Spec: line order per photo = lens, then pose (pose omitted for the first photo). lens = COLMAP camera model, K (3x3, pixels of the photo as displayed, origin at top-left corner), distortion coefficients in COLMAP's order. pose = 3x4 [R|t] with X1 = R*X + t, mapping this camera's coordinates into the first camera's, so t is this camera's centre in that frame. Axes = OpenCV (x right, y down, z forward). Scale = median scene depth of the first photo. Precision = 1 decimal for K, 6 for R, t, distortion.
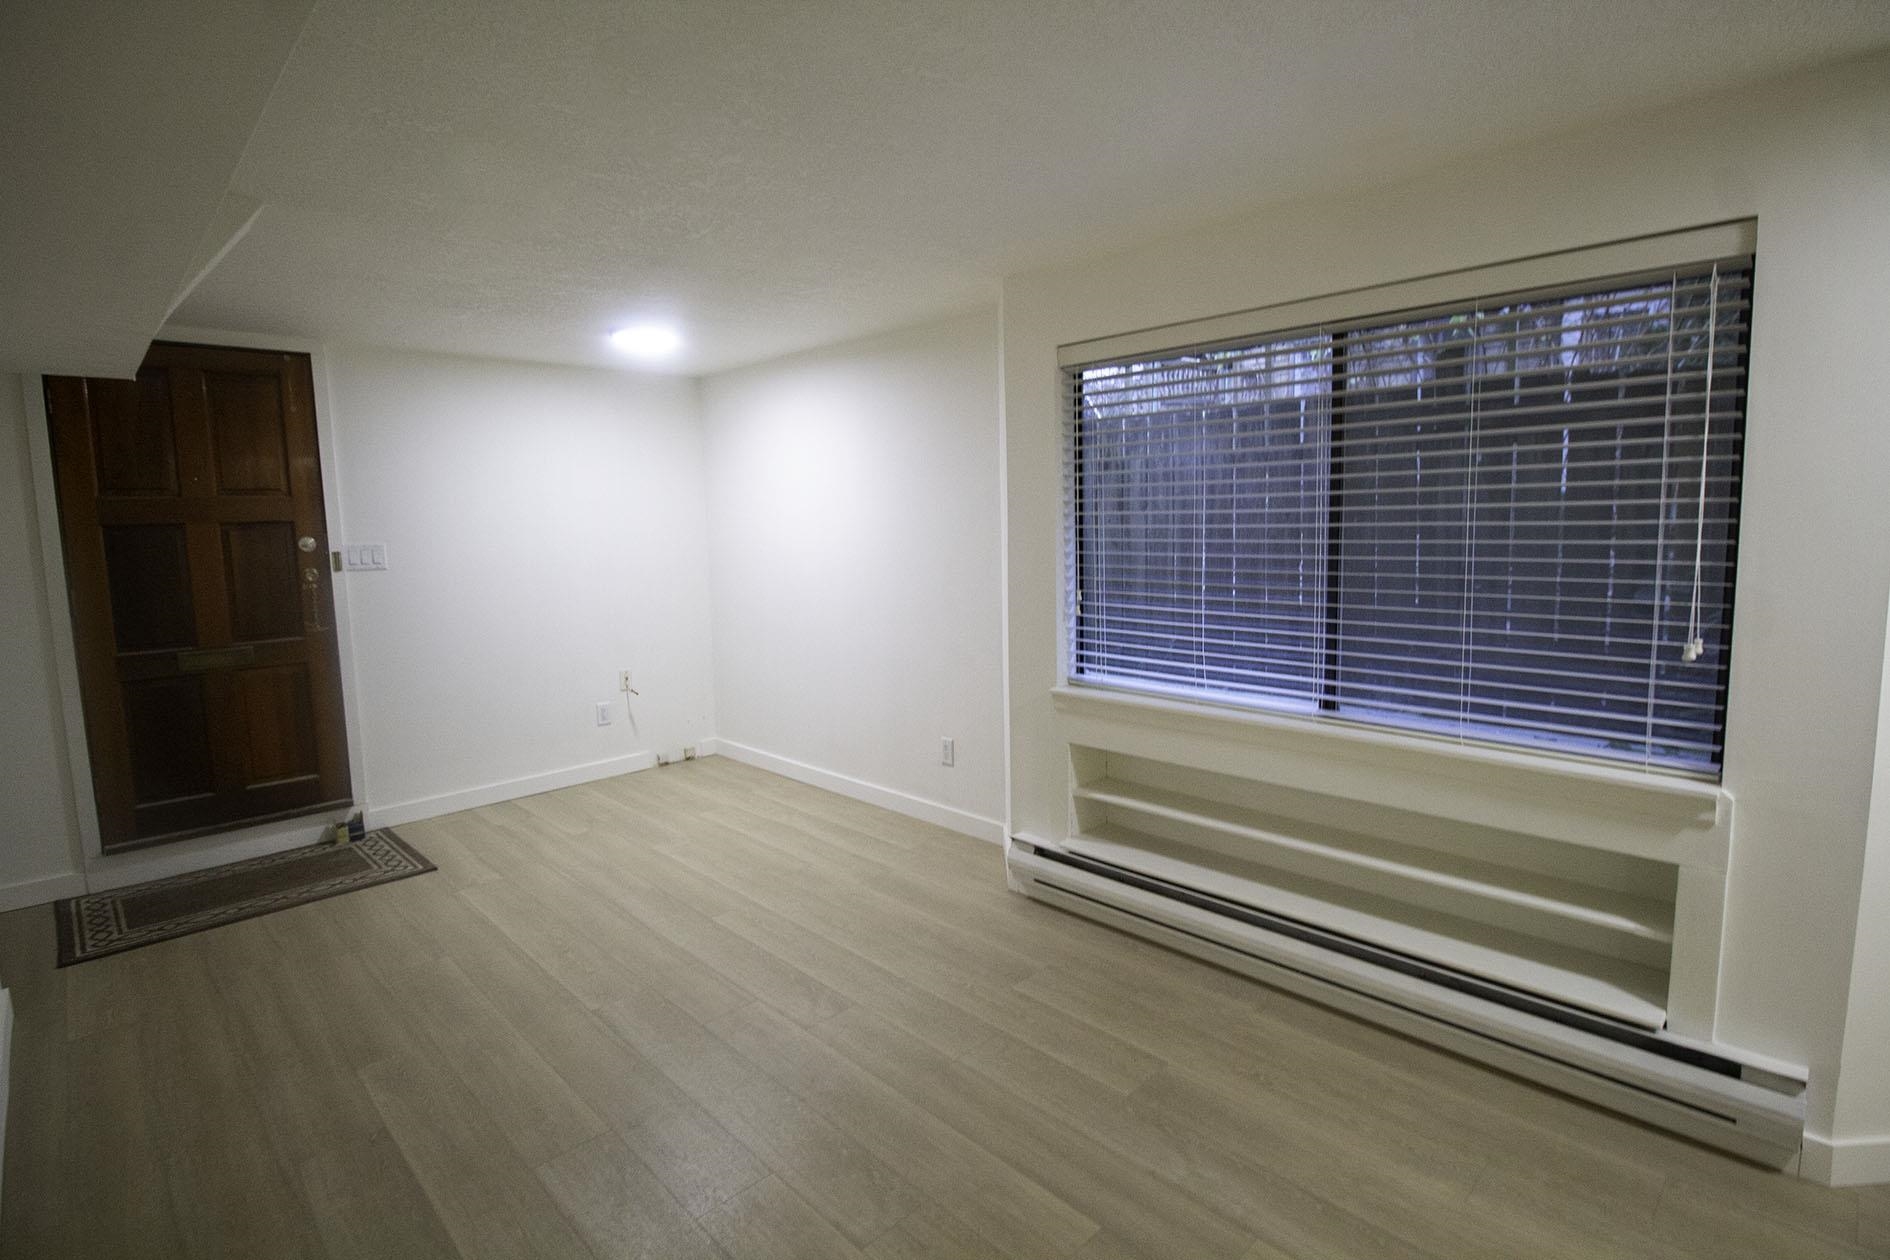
lens RADIAL K [[905.3, 0, 952.7], [0, 905.3, 617.2], [0, 0, 1]] dist [-0.001890, -0.009060]
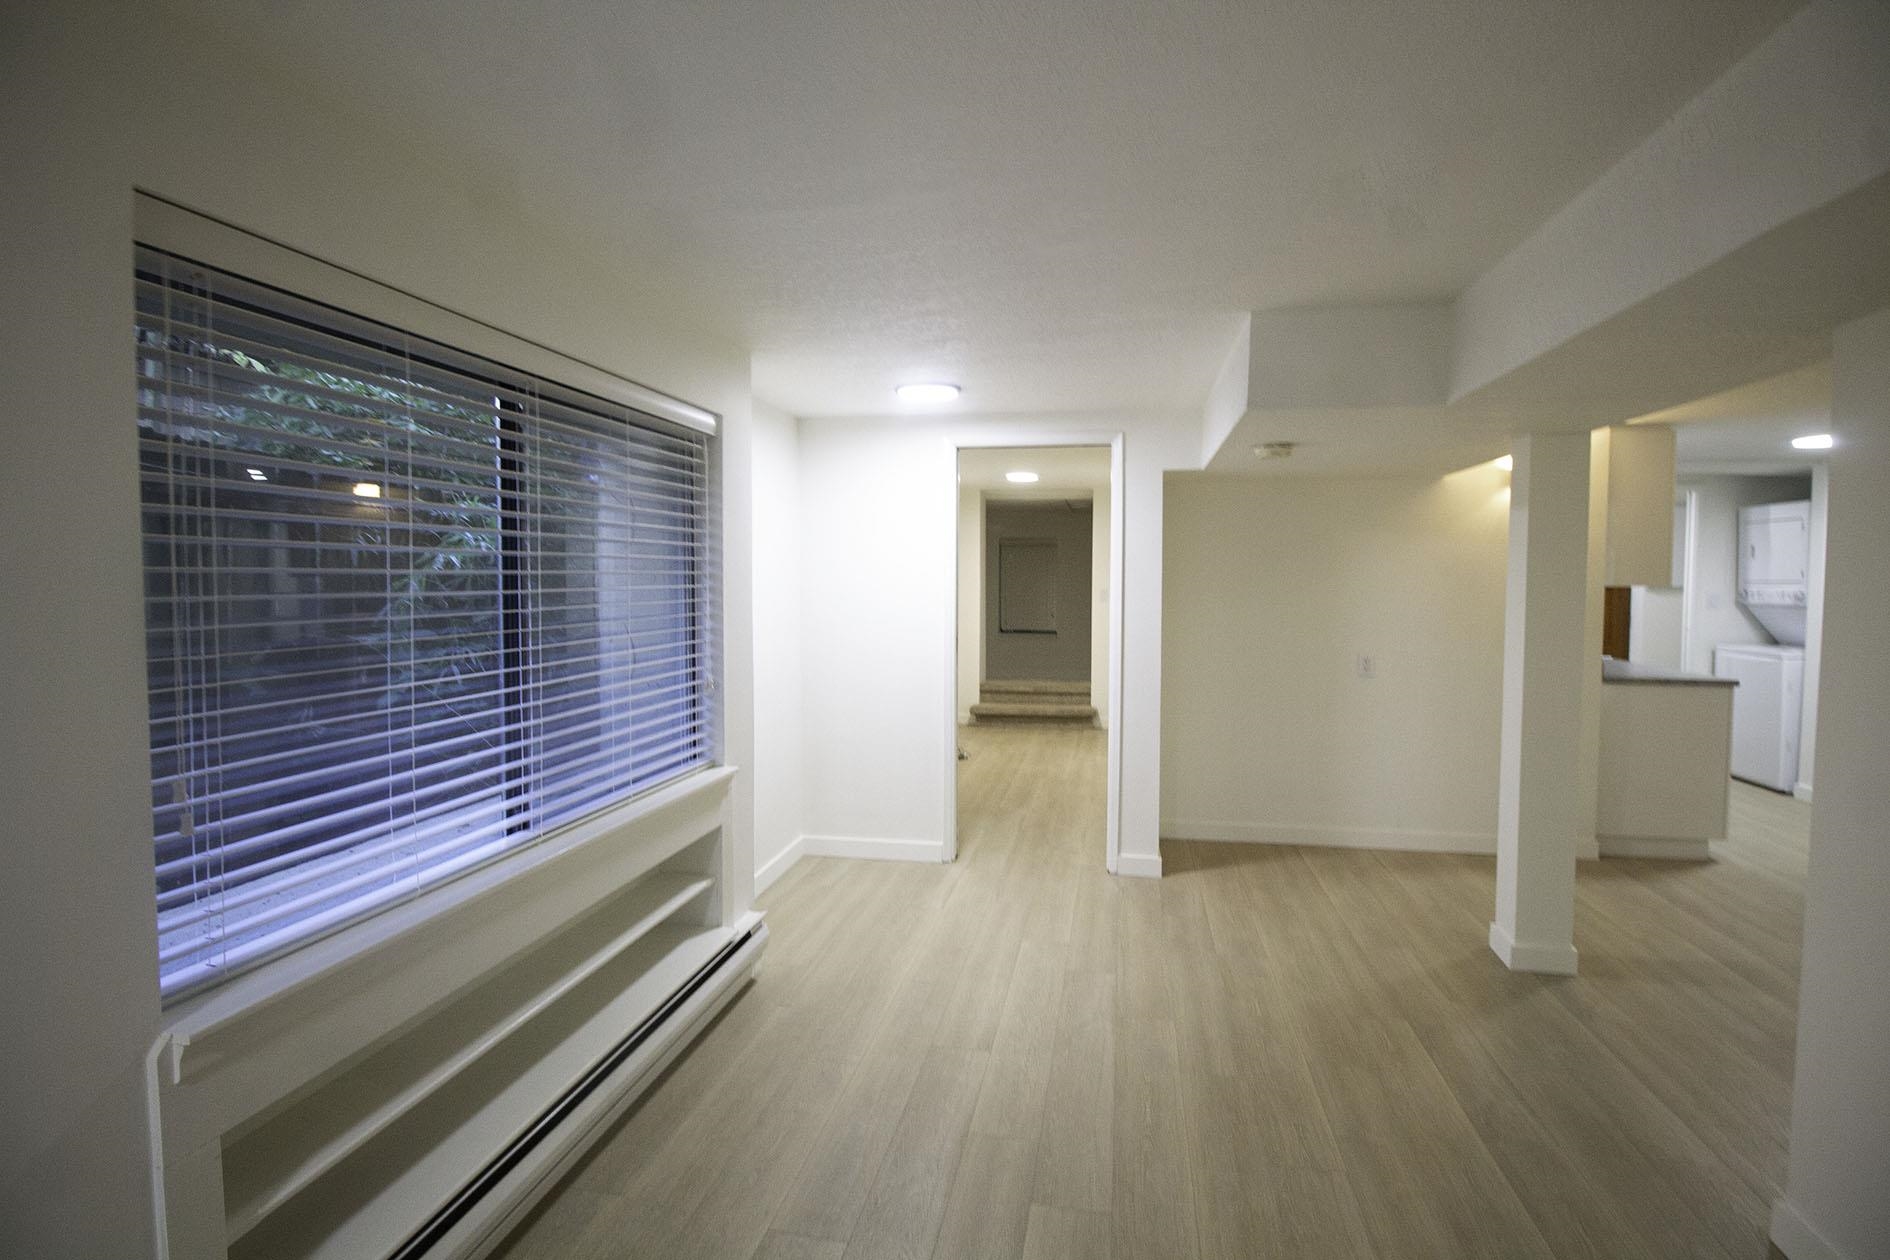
lens RADIAL K [[905.3, 0, 952.7], [0, 905.3, 617.2], [0, 0, 1]] dist [-0.001890, -0.009060]
pose [[-0.558839, -0.016832, 0.829105, -0.400743], [0.101876, 0.990827, 0.088783, -0.101640], [-0.822994, 0.134081, -0.551999, 0.889801]]
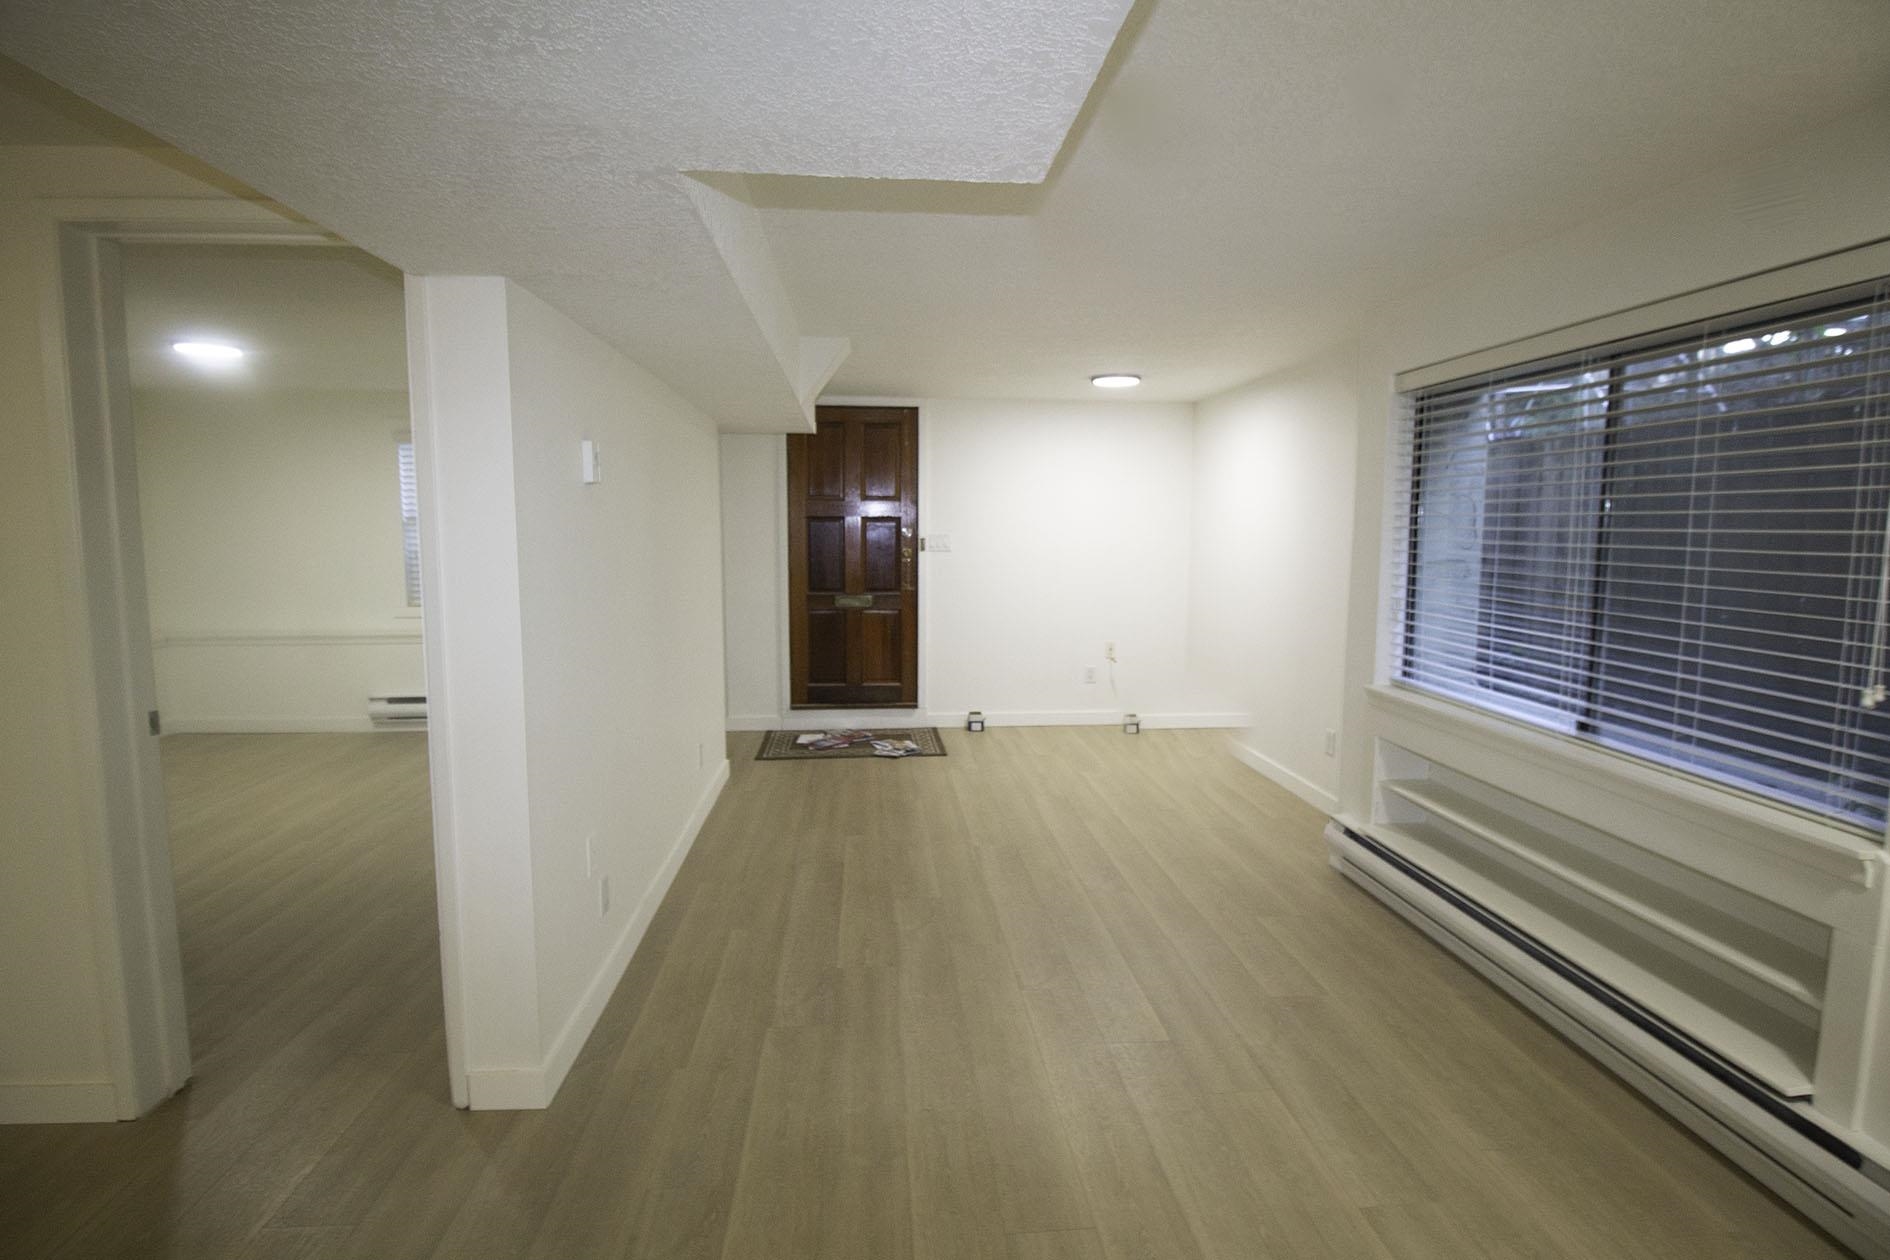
lens RADIAL K [[905.3, 0, 952.7], [0, 905.3, 617.2], [0, 0, 1]] dist [-0.001890, -0.009060]
pose [[0.772805, 0.091991, -0.627941, 0.393727], [-0.093380, 0.995152, 0.030864, 0.009489], [0.627736, 0.034785, 0.777649, -0.171275]]
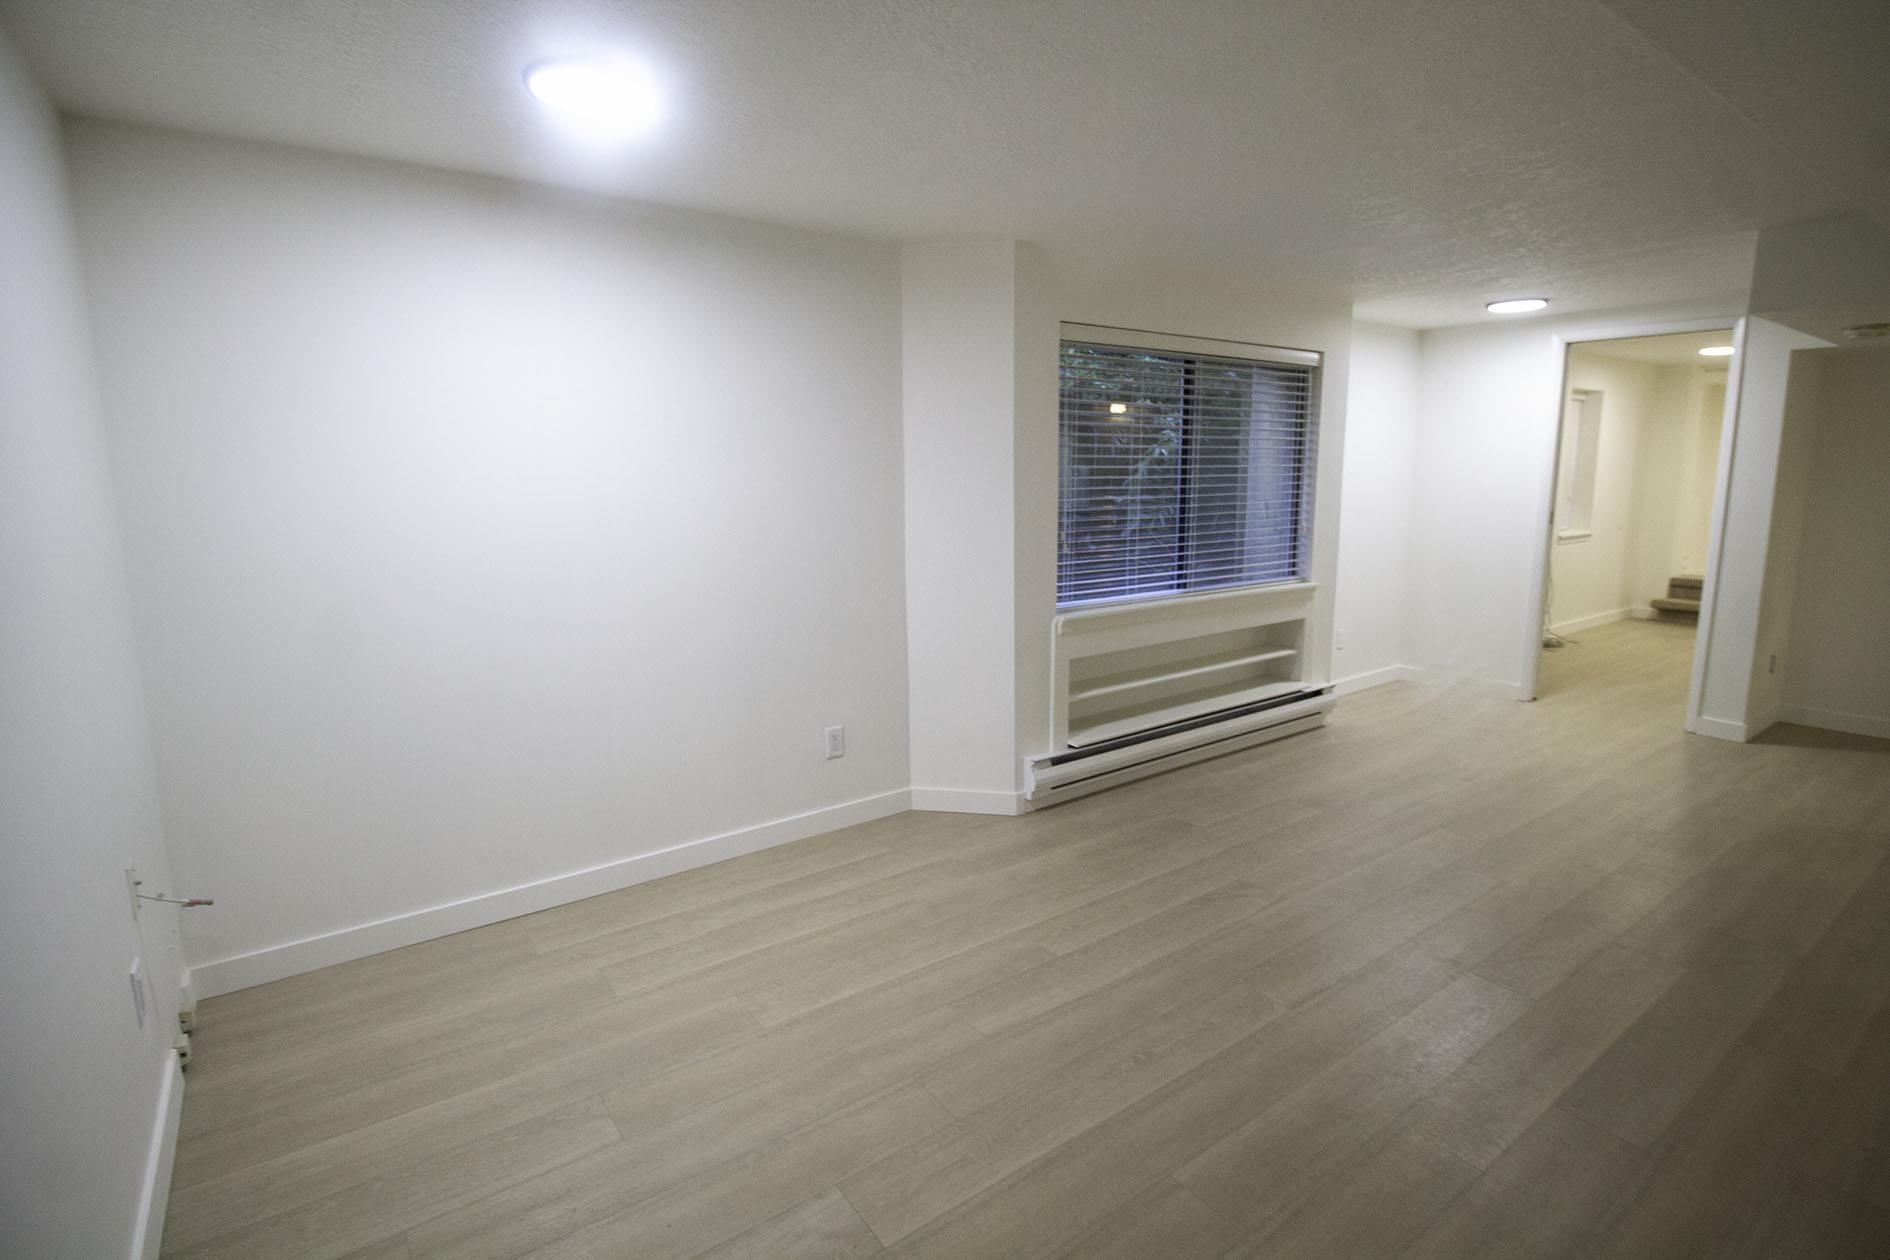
lens RADIAL K [[905.3, 0, 952.7], [0, 905.3, 617.2], [0, 0, 1]] dist [-0.001890, -0.009060]
pose [[0.150795, -0.138239, 0.978852, -1.024696], [0.113103, 0.986085, 0.121837, -0.077308], [-0.982074, 0.092339, 0.164332, 0.921804]]
